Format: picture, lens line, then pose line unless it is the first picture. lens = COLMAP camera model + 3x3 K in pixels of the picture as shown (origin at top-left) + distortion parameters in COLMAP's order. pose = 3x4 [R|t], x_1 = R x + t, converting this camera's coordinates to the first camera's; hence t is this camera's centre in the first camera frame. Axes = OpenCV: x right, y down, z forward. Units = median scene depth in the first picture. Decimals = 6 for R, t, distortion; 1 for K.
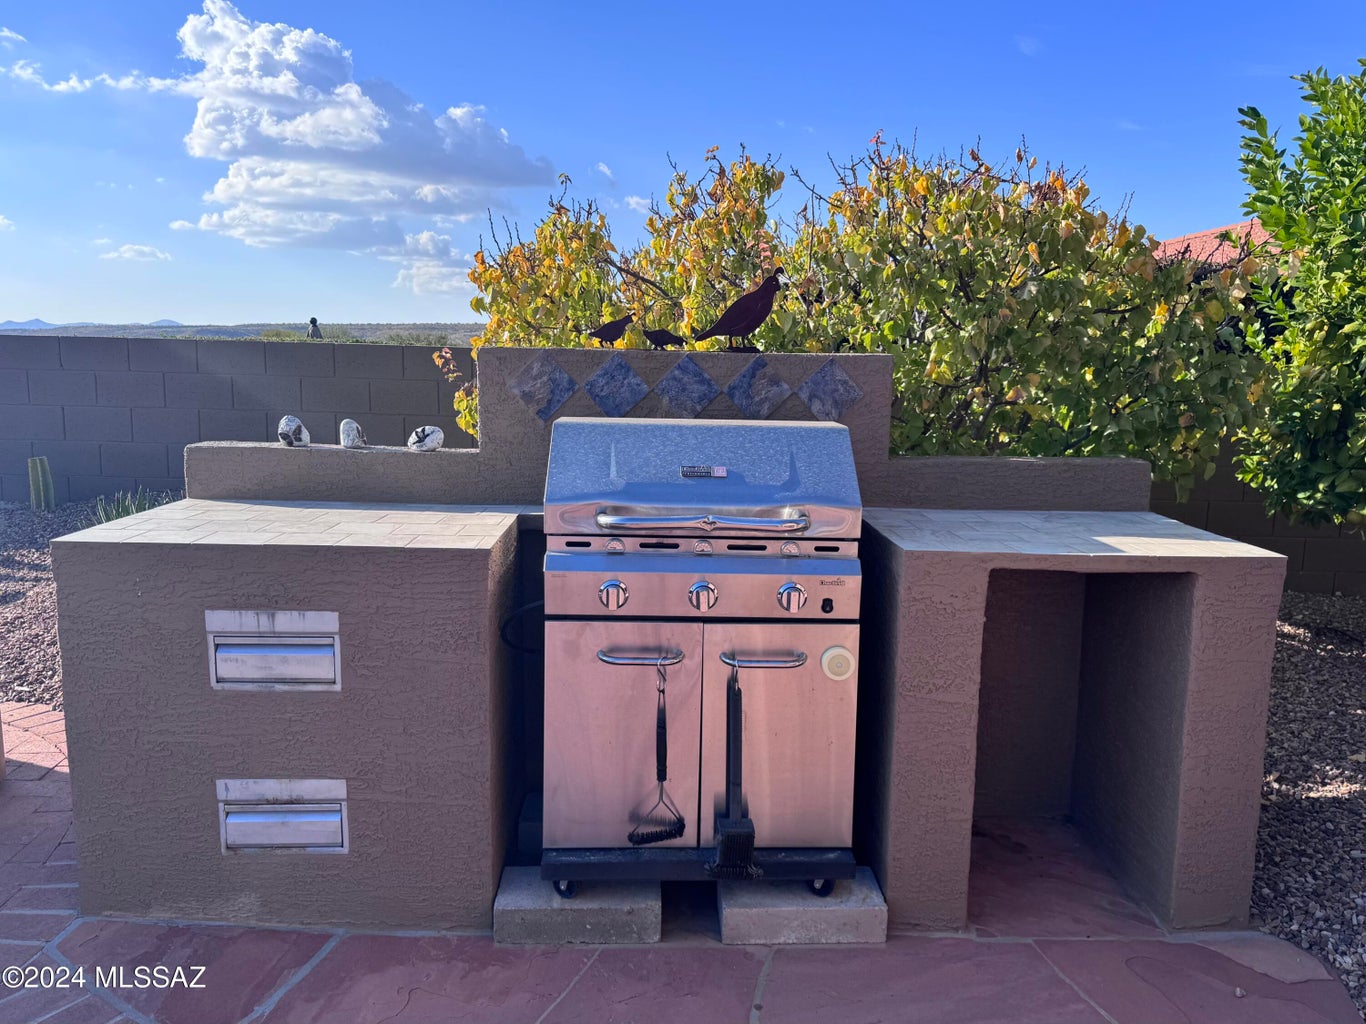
lens RADIAL K [[956.9, 0, 683.0], [0, 956.9, 512.0], [0, 0, 1]] dist [0.100444, -0.000468]
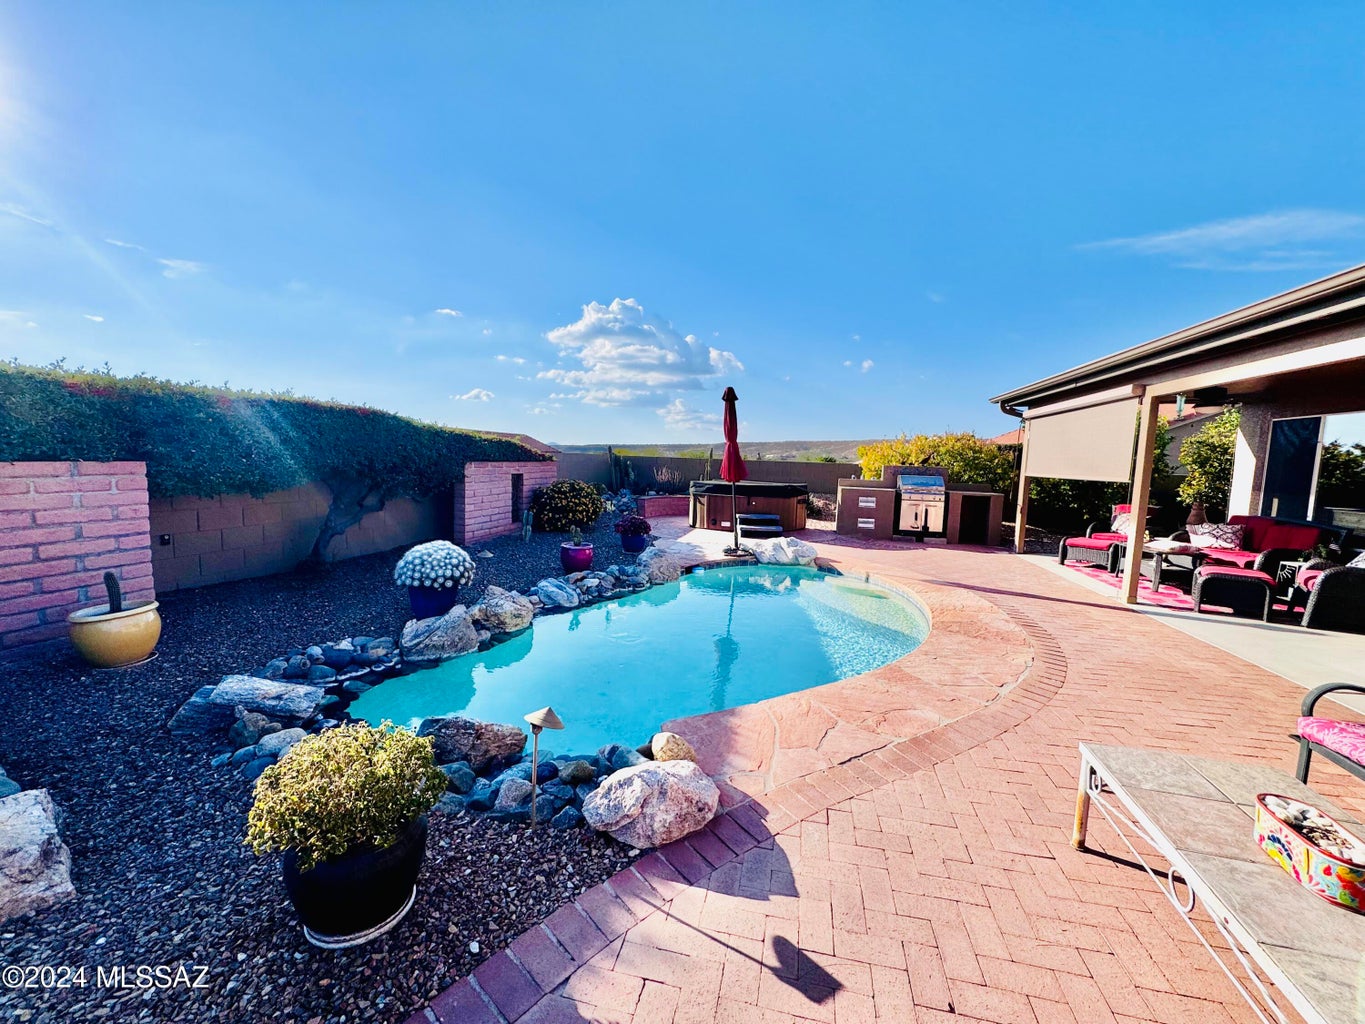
lens RADIAL K [[541.9, 0, 682.5], [0, 541.9, 512.0], [0, 0, 1]] dist [-0.002274, -0.000355]
pose [[0.973160, 0.033177, -0.227725, -0.727627], [-0.048174, 0.996998, -0.060616, 0.468400], [0.225030, 0.069960, 0.971837, -3.083545]]
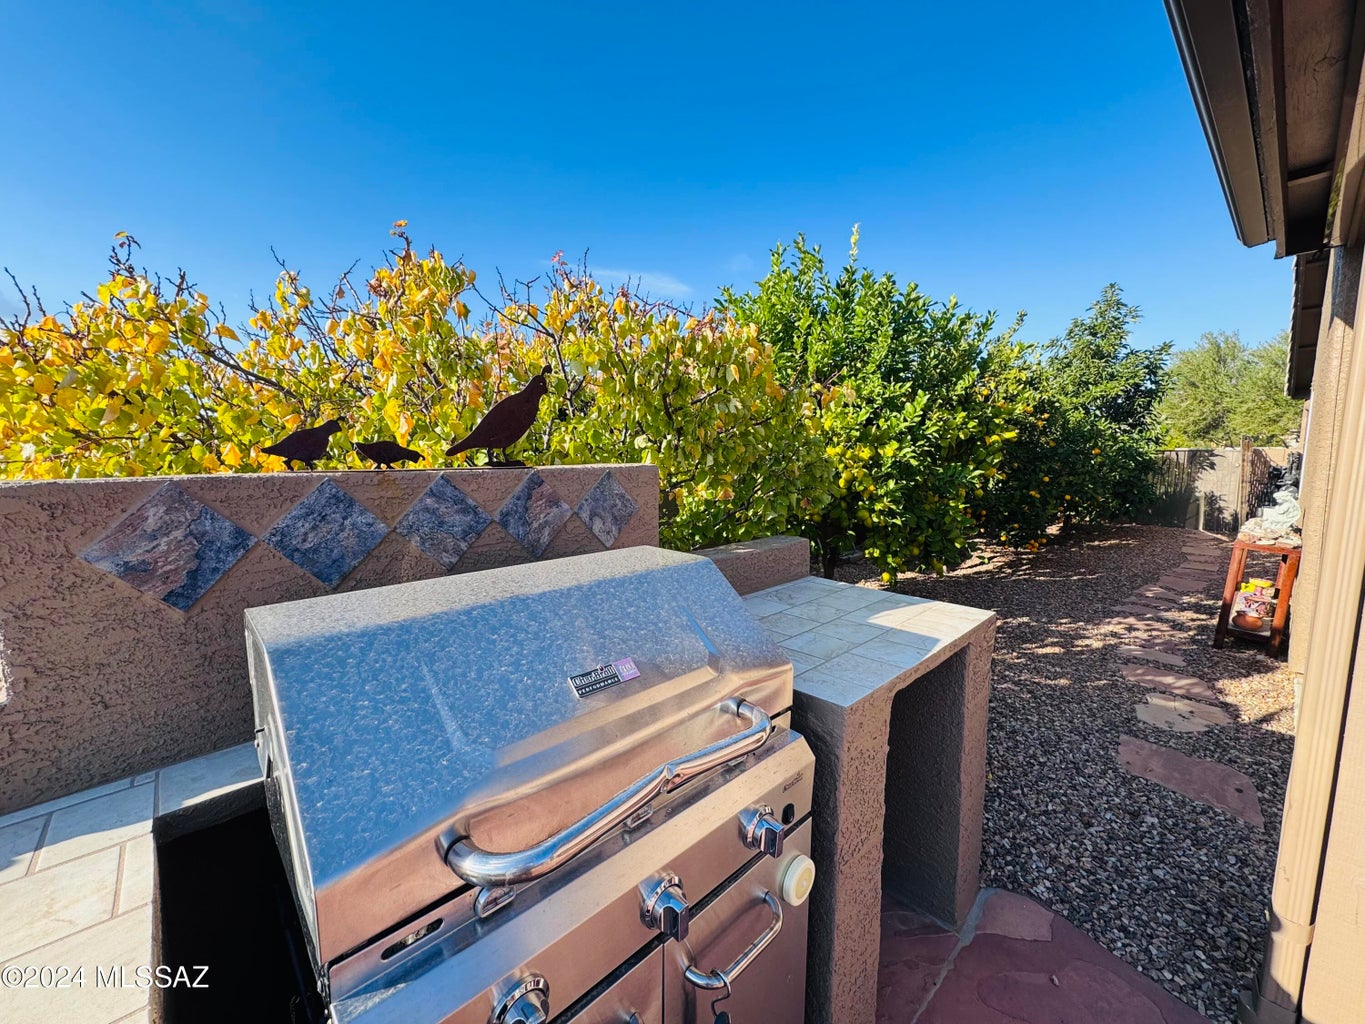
lens RADIAL K [[541.9, 0, 682.5], [0, 541.9, 512.0], [0, 0, 1]] dist [-0.002274, -0.000355]
pose [[0.748780, -0.098419, 0.655470, -0.128382], [0.125989, 0.992019, 0.005027, -0.115953], [-0.650734, 0.078818, 0.755204, 0.578279]]
